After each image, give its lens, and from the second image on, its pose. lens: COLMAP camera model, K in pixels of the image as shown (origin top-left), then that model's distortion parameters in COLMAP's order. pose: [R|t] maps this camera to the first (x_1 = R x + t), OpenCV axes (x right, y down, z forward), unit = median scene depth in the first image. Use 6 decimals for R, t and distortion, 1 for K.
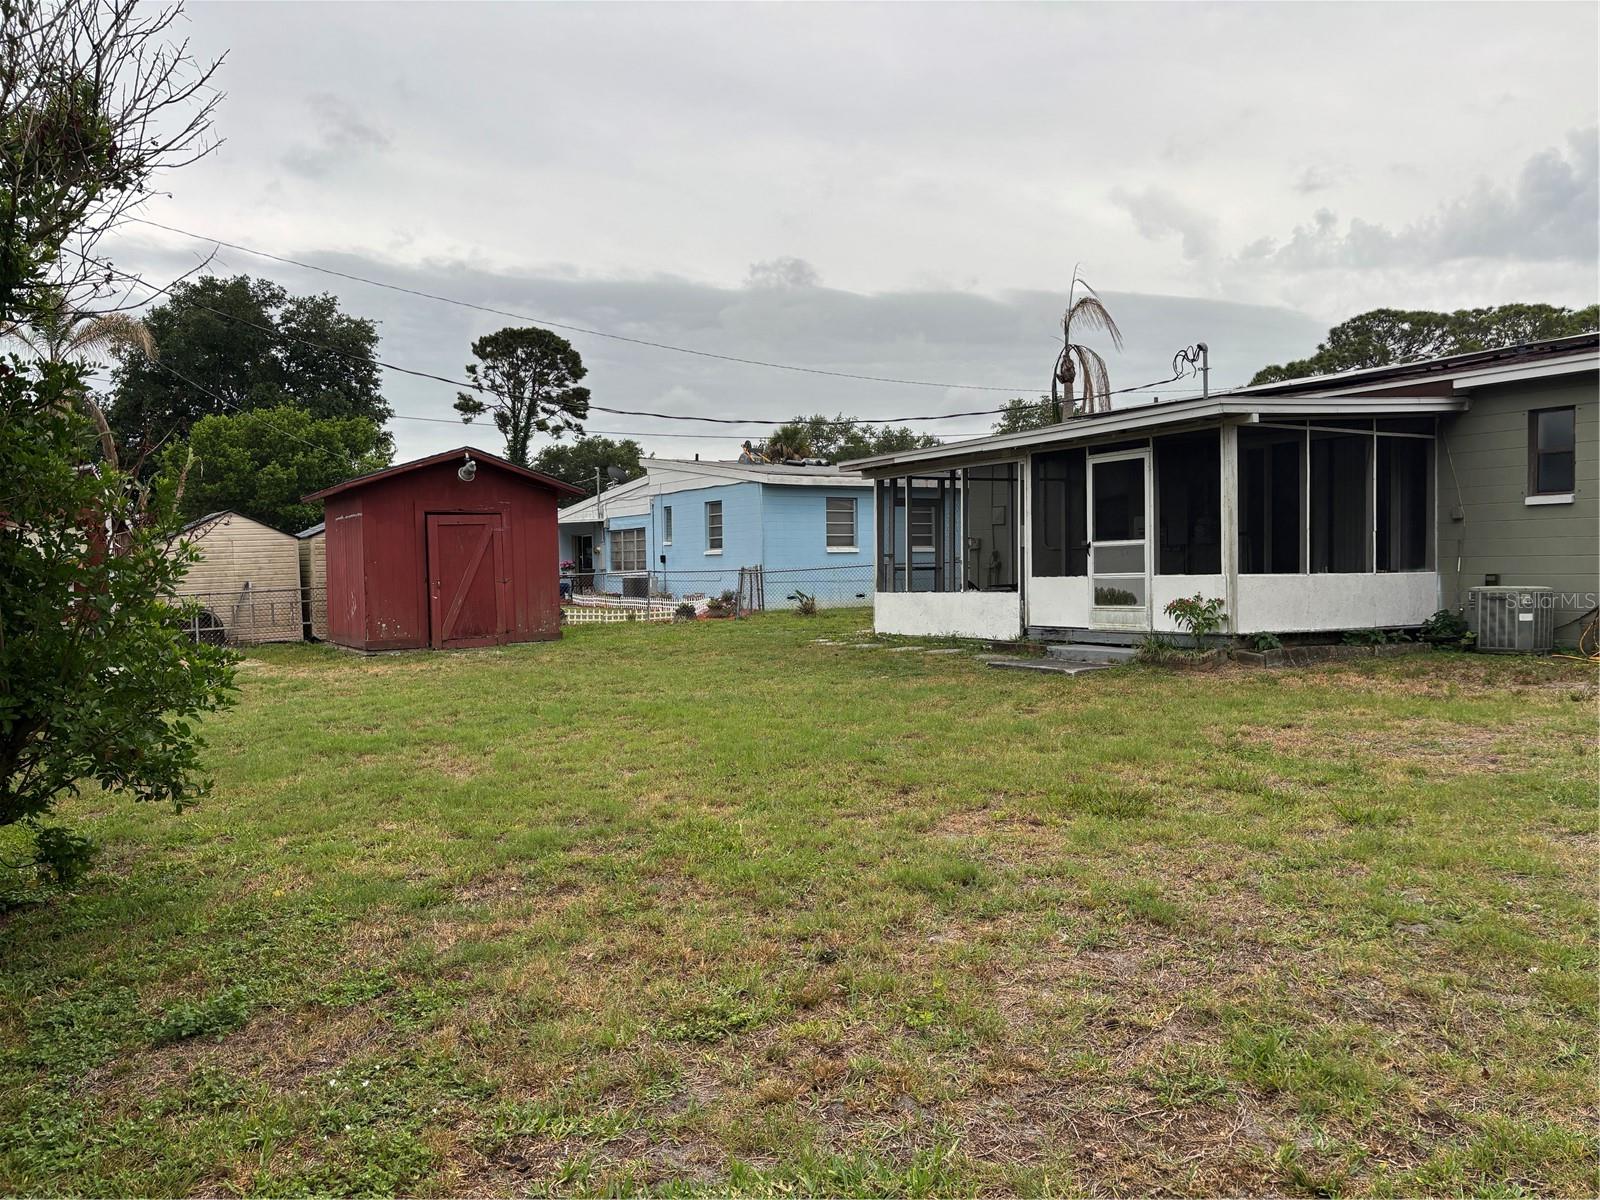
lens RADIAL K [[1147.9, 0, 800.0], [0, 1147.9, 642.8], [0, 0, 1]] dist [0.002854, -0.000735]
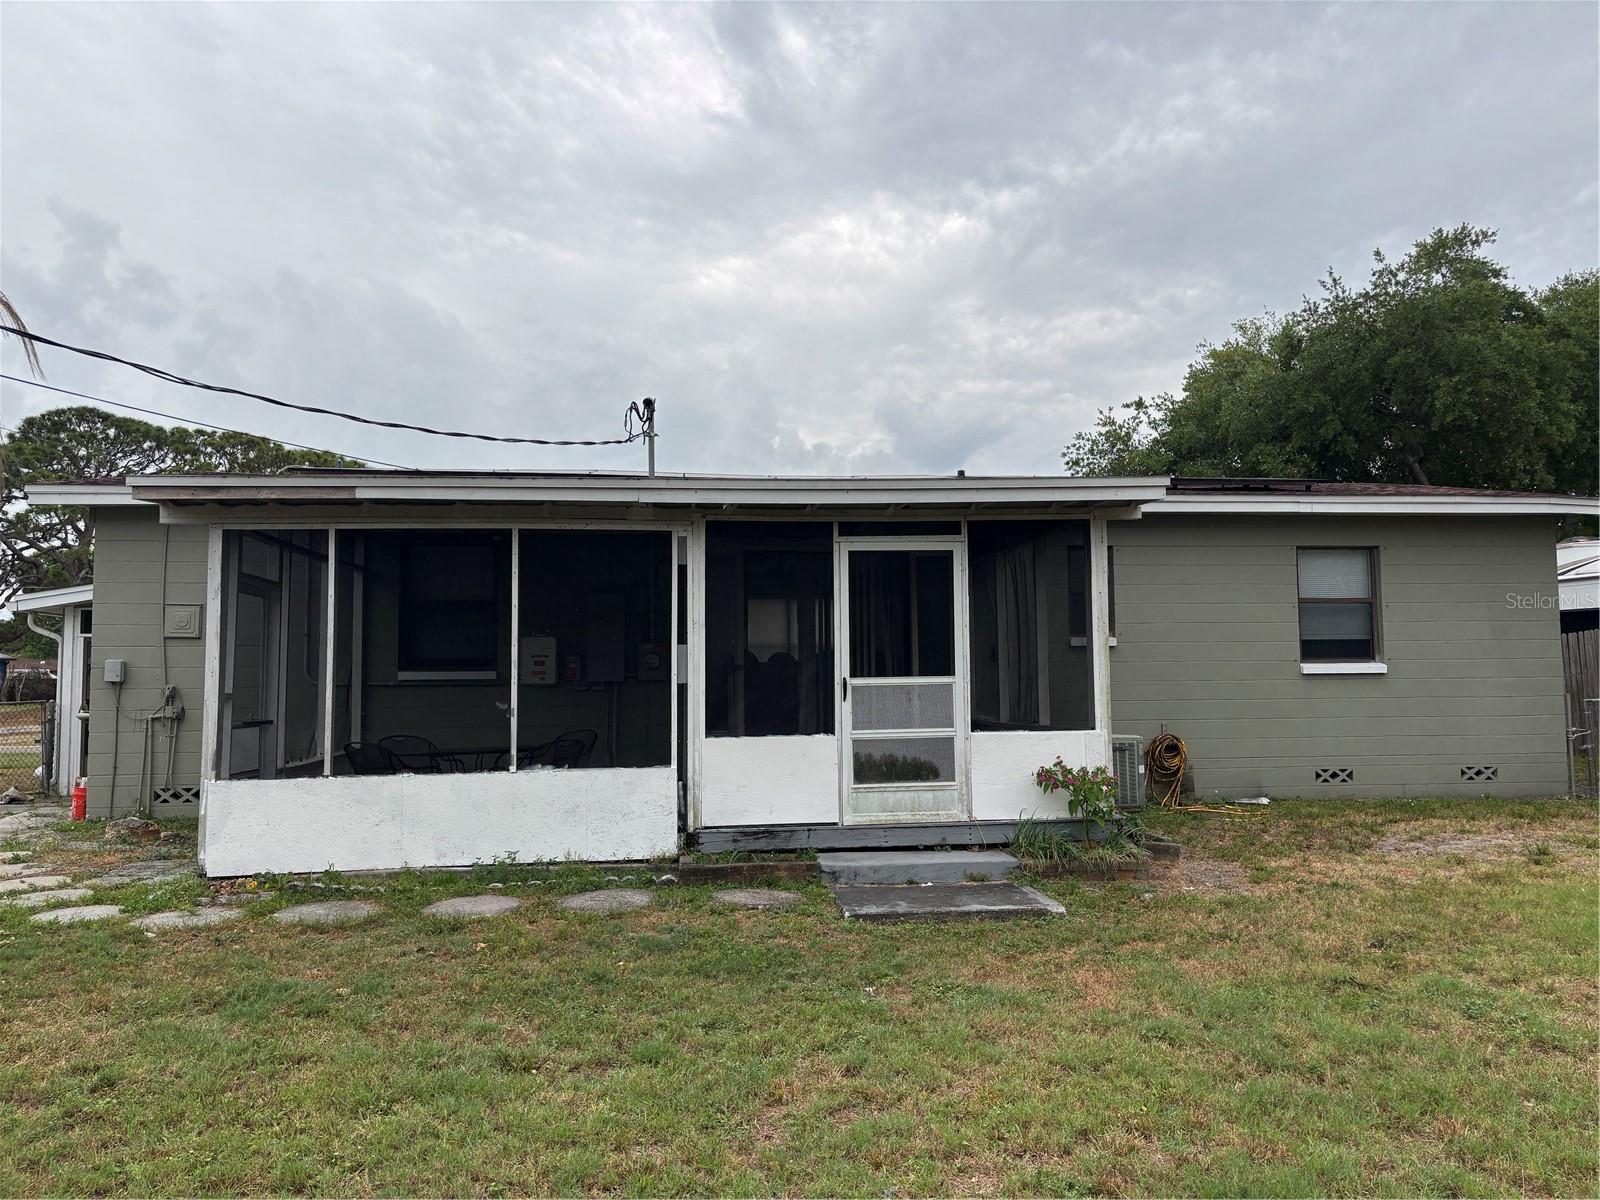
lens RADIAL K [[1225.2, 0, 800.0], [0, 1225.2, 600.0], [0, 0, 1]] dist [0.029484, -0.003190]
pose [[0.435755, 0.076920, 0.896772, -0.317153], [0.062858, 0.991308, -0.115572, -0.052197], [-0.897868, 0.106731, 0.427133, 0.697535]]
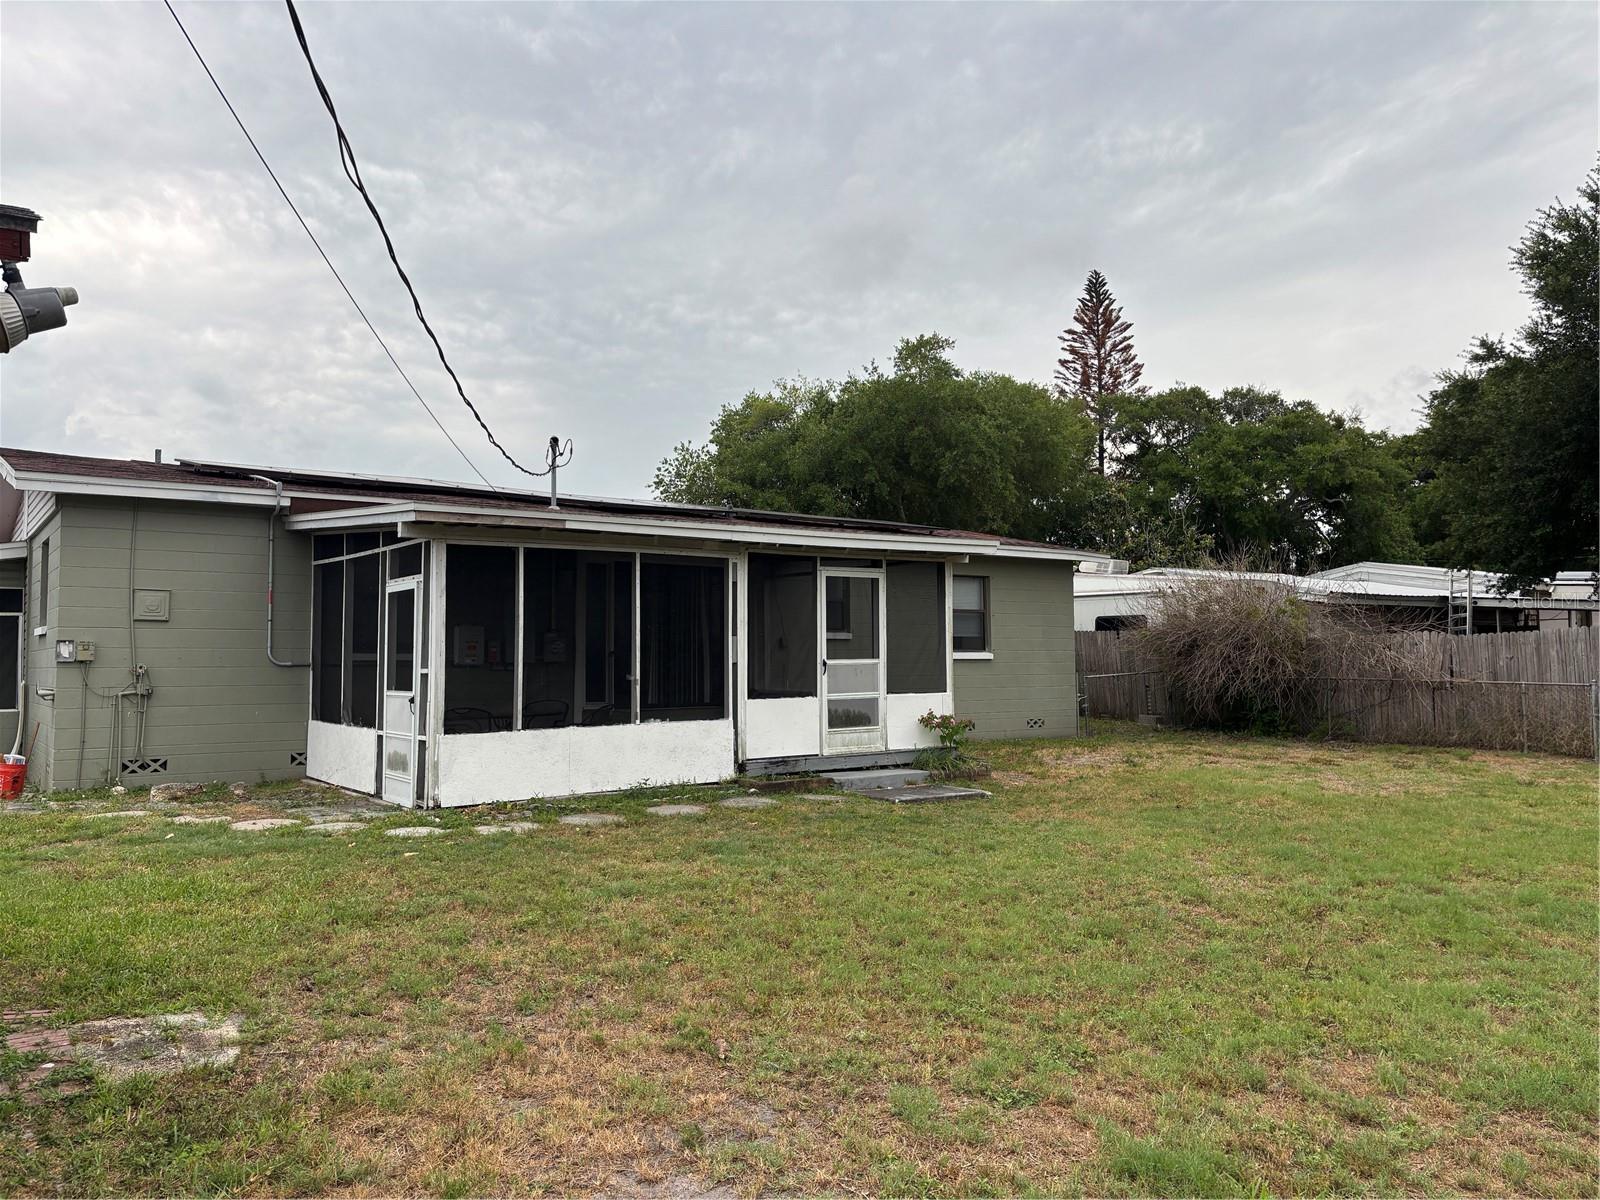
lens RADIAL K [[1225.2, 0, 800.0], [0, 1225.2, 600.0], [0, 0, 1]] dist [0.029484, -0.003190]
pose [[-0.071462, 0.074811, 0.994634, -0.682475], [0.078610, 0.994504, -0.069153, -0.064743], [-0.994341, 0.073246, -0.076950, 1.025667]]
